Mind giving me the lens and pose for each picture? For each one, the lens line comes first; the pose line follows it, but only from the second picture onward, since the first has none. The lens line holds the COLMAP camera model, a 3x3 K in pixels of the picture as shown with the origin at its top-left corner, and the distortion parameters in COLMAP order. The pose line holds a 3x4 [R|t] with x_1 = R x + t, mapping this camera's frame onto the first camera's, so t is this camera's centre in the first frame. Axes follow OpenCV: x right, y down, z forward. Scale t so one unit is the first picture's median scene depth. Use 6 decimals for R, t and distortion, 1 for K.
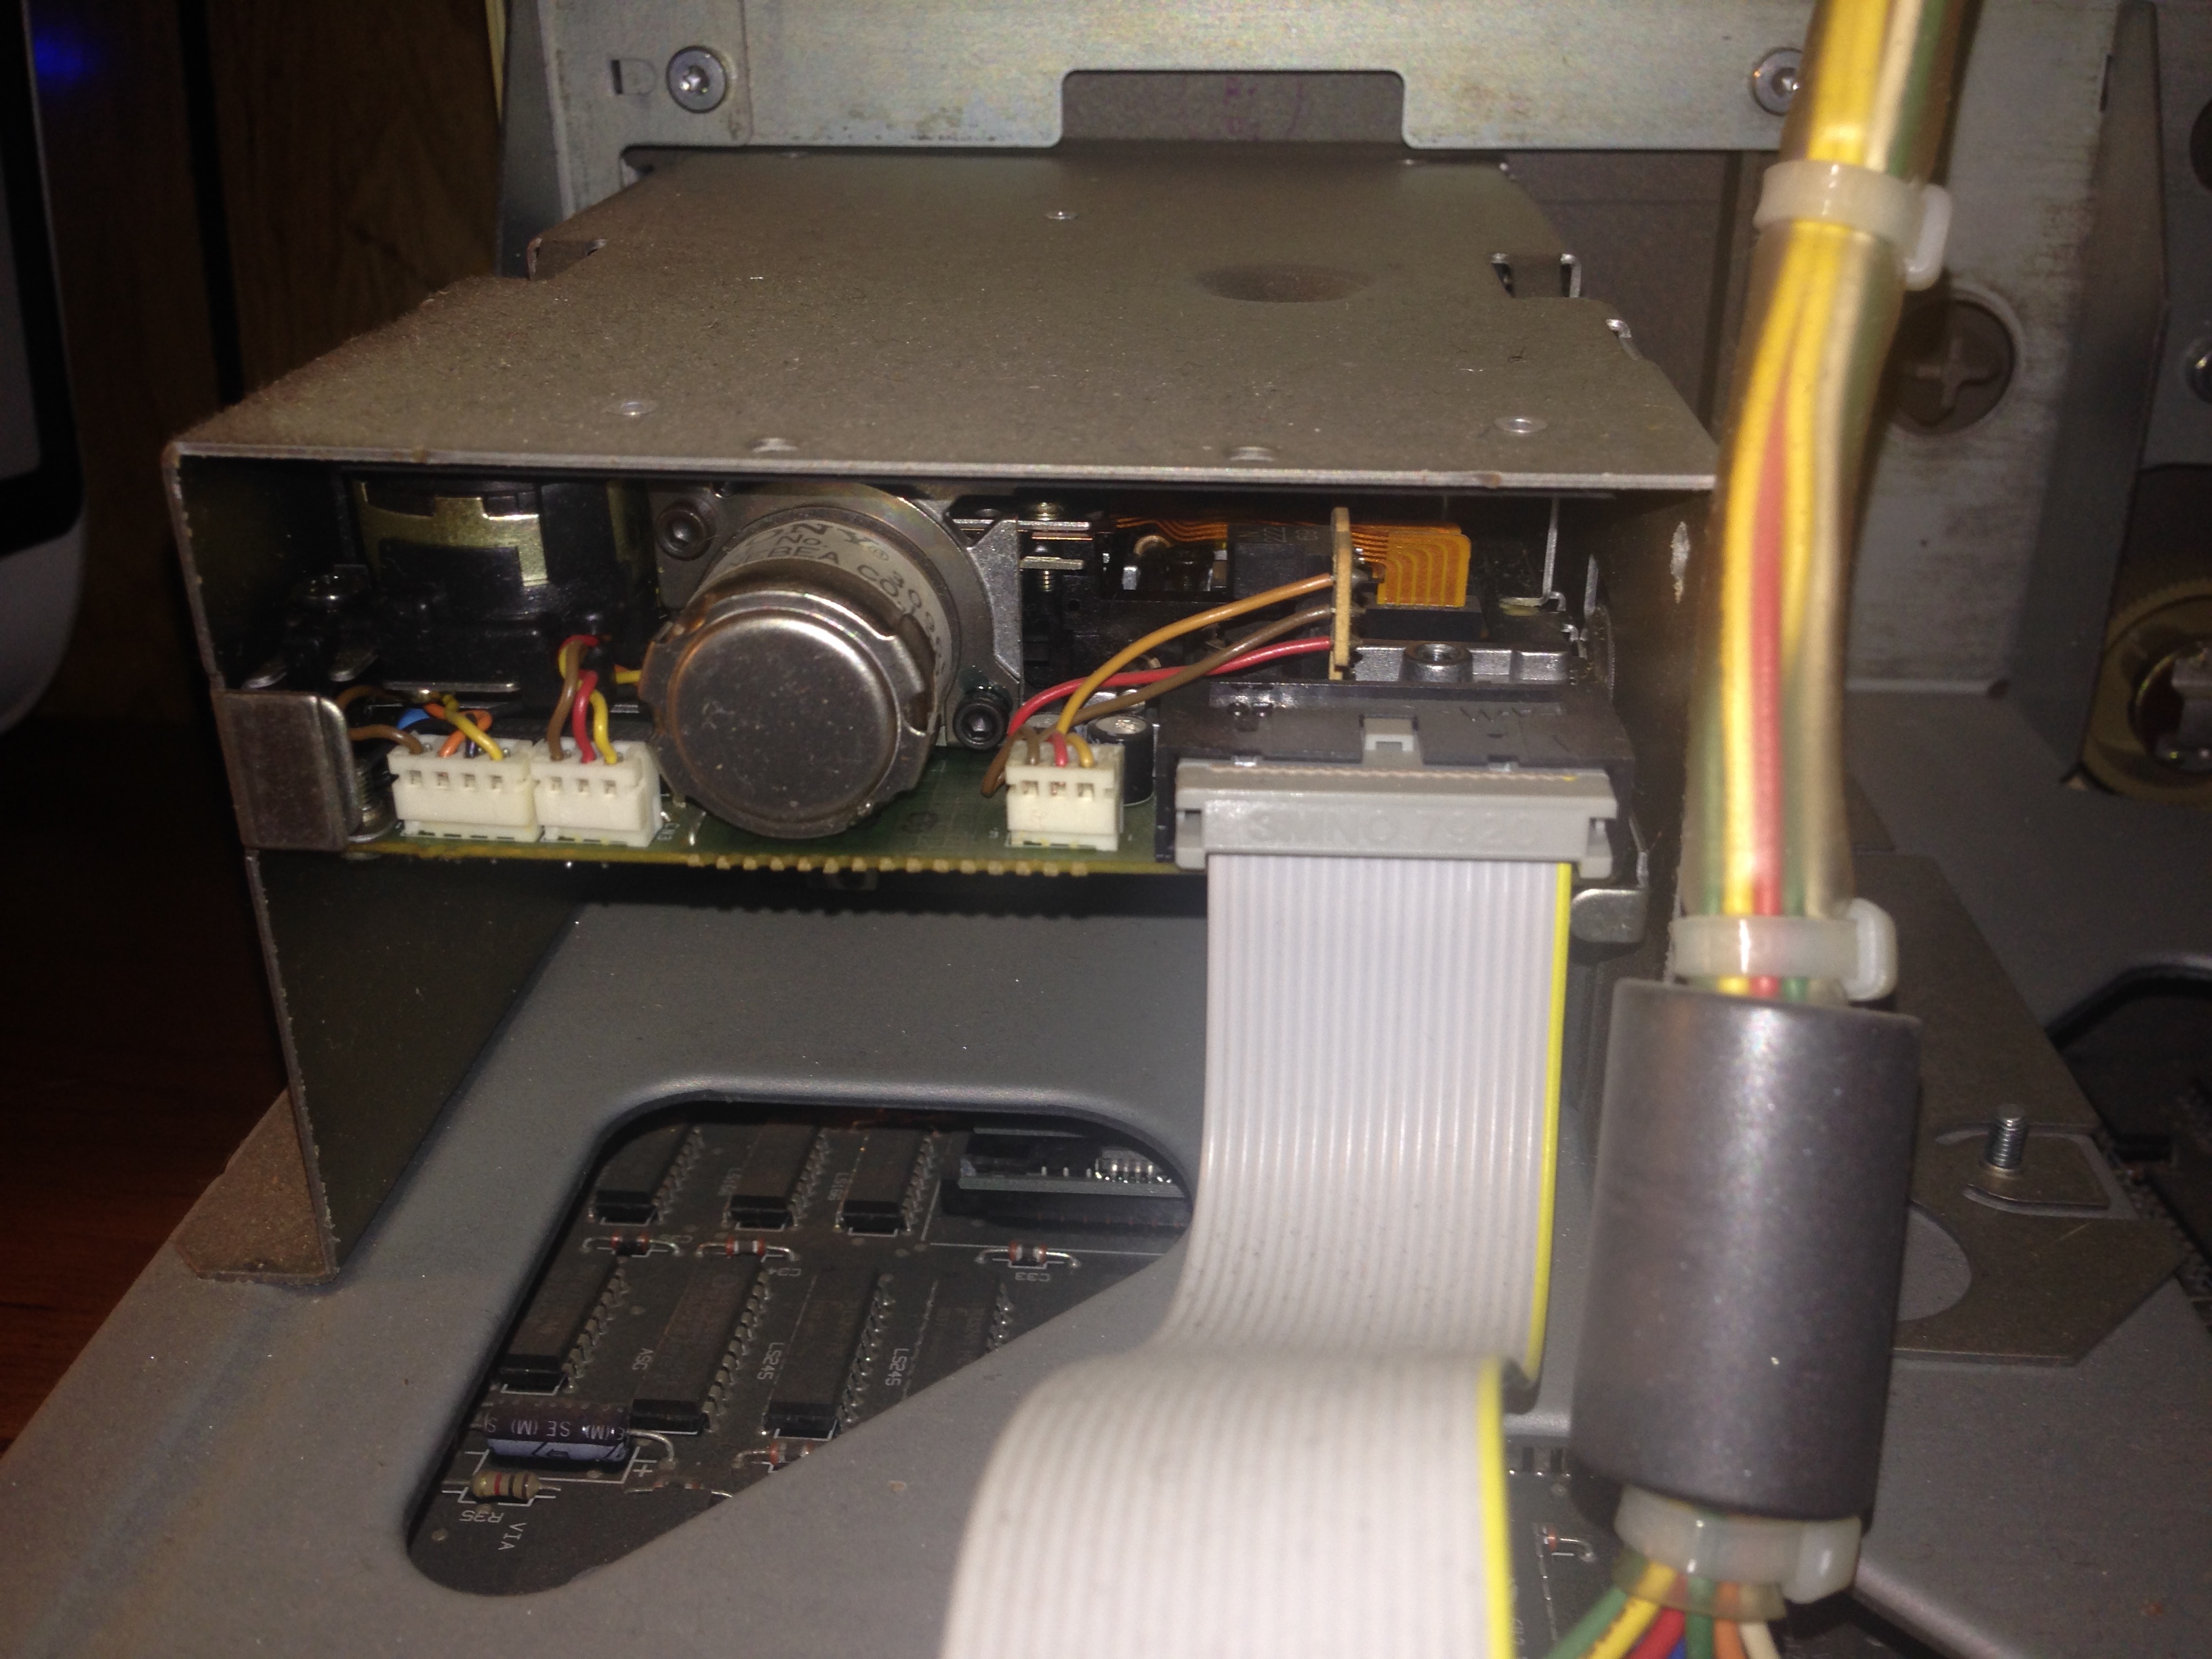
lens RADIAL K [[2204.6, 0, 1114.7], [0, 2204.6, 818.6], [0, 0, 1]] dist [0.059405, 0.000000]
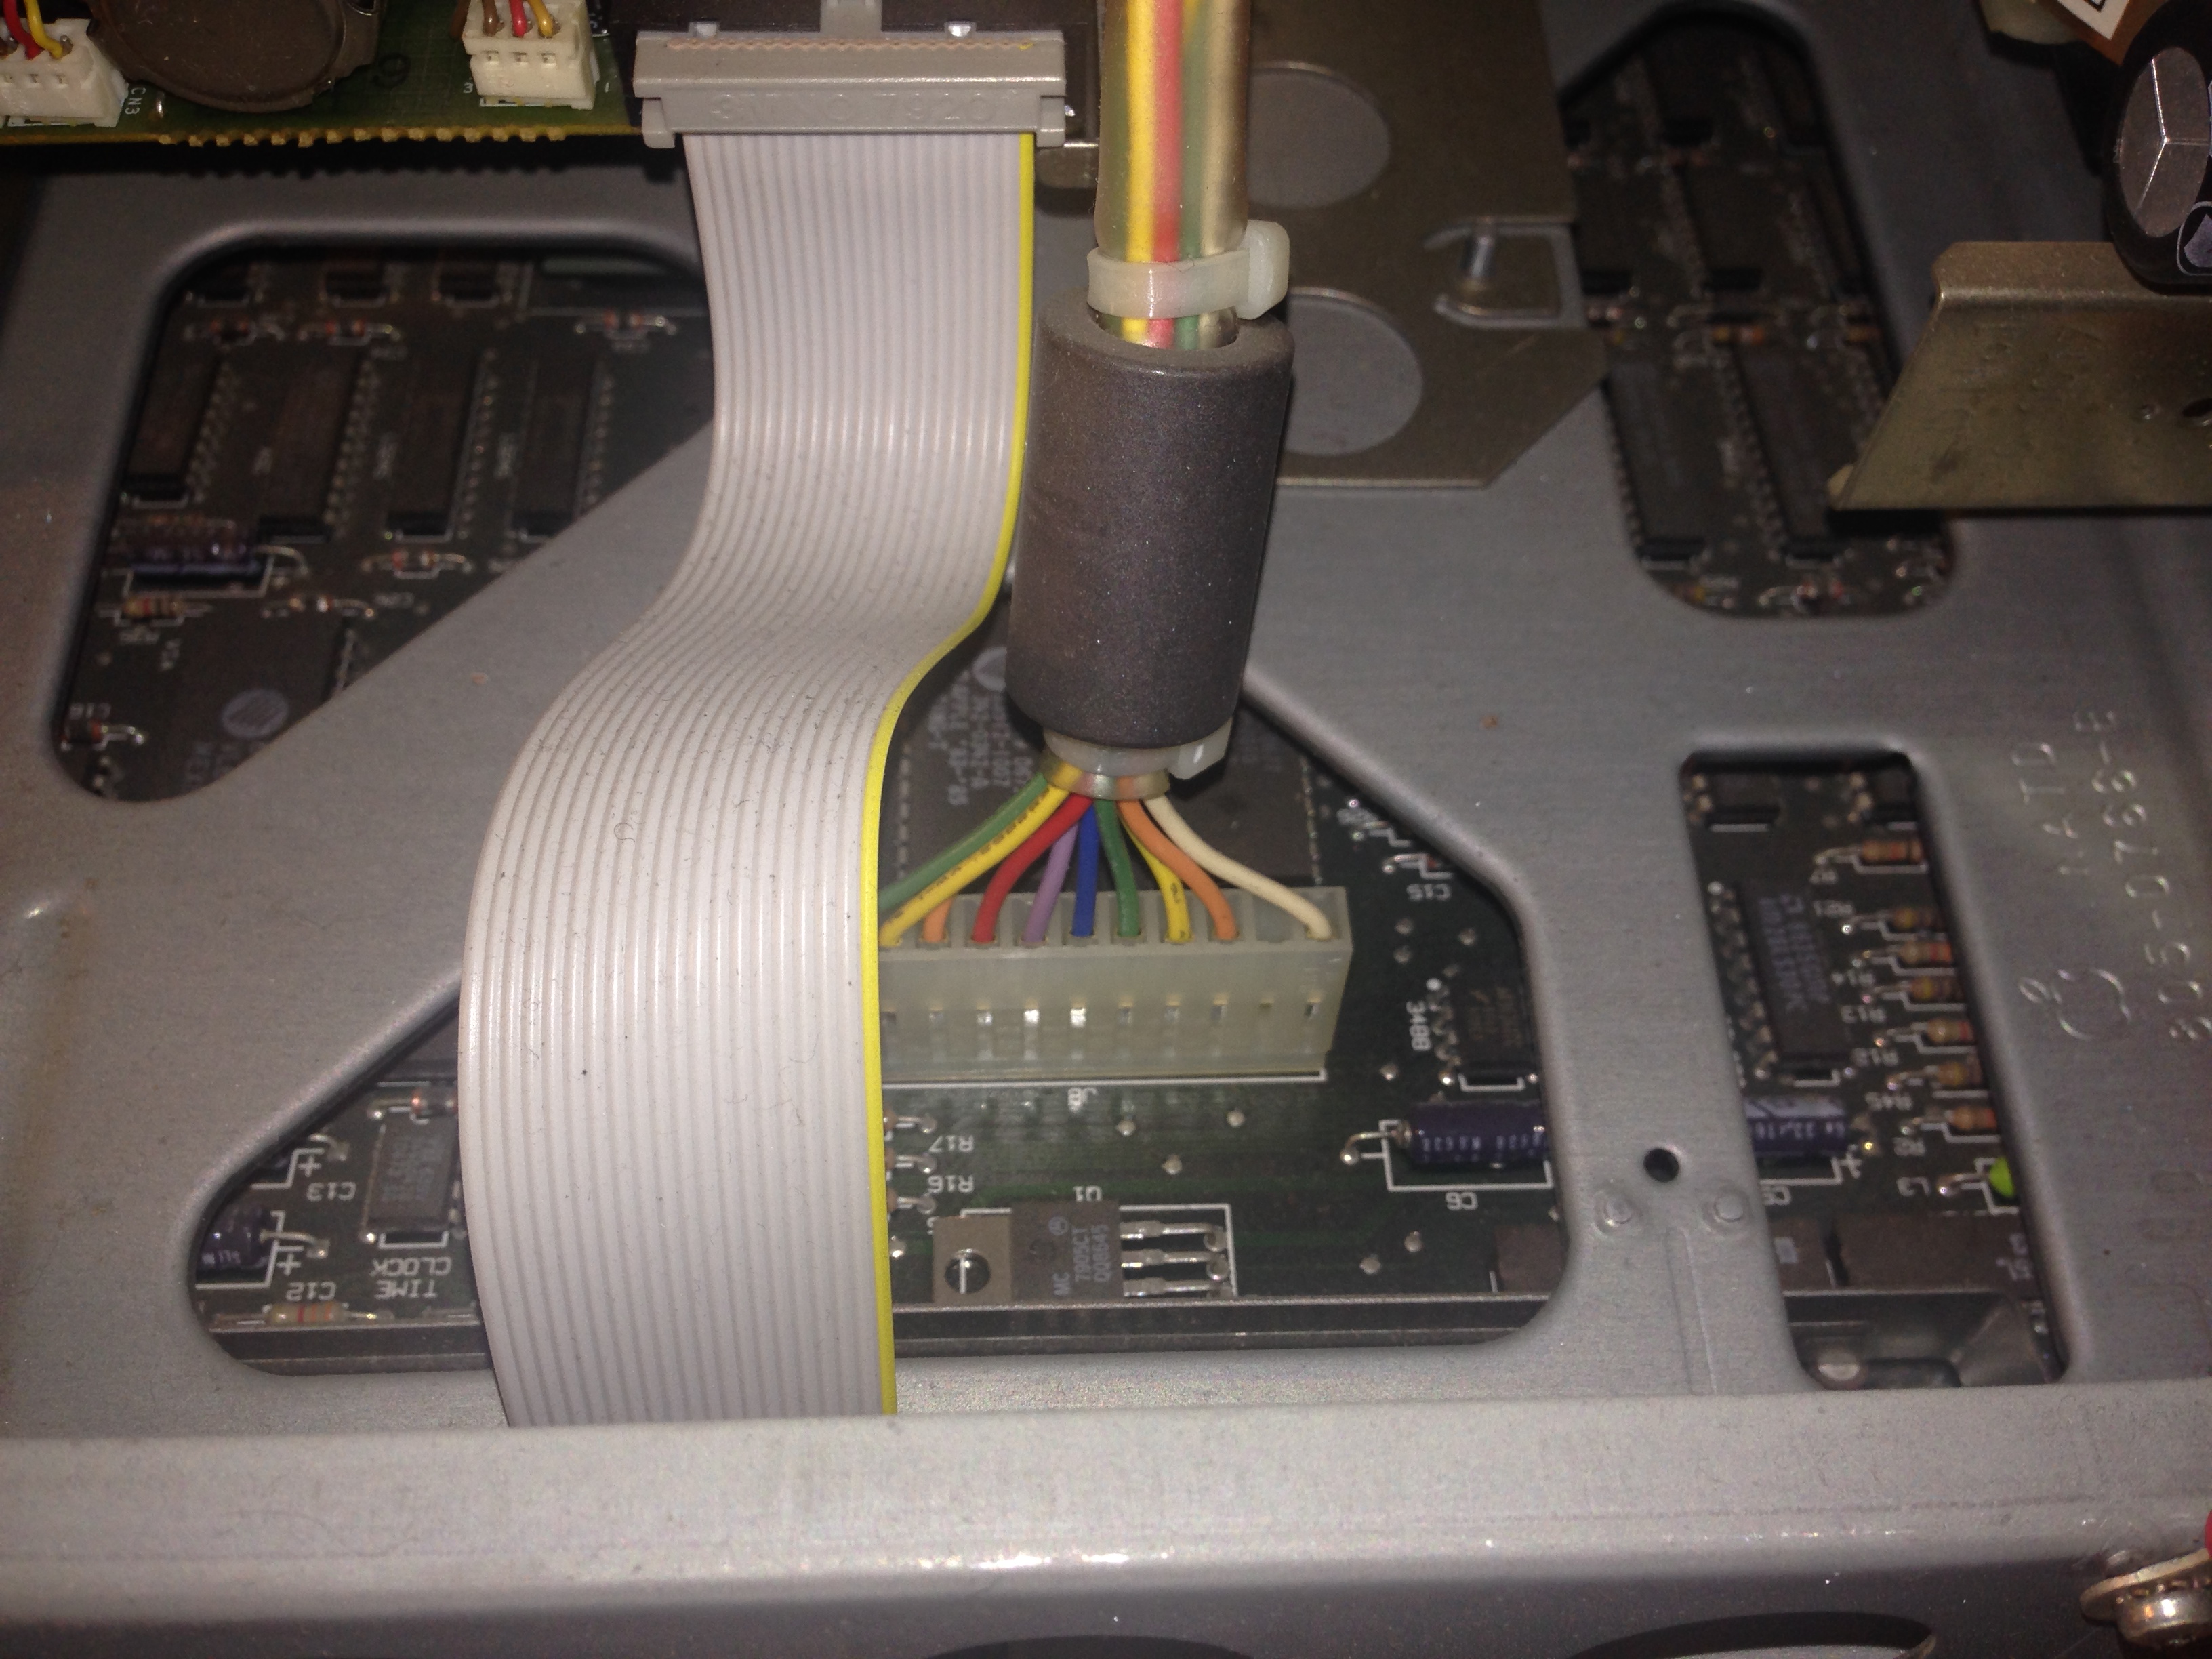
lens RADIAL K [[2204.6, 0, 1103.5], [0, 2204.6, 810.0], [0, 0, 1]] dist [0.059405, 0.000000]
pose [[0.994438, -0.071389, 0.077443, 0.119462], [0.016952, 0.834157, 0.551266, -0.249930], [-0.103955, -0.546887, 0.830727, -0.043652]]
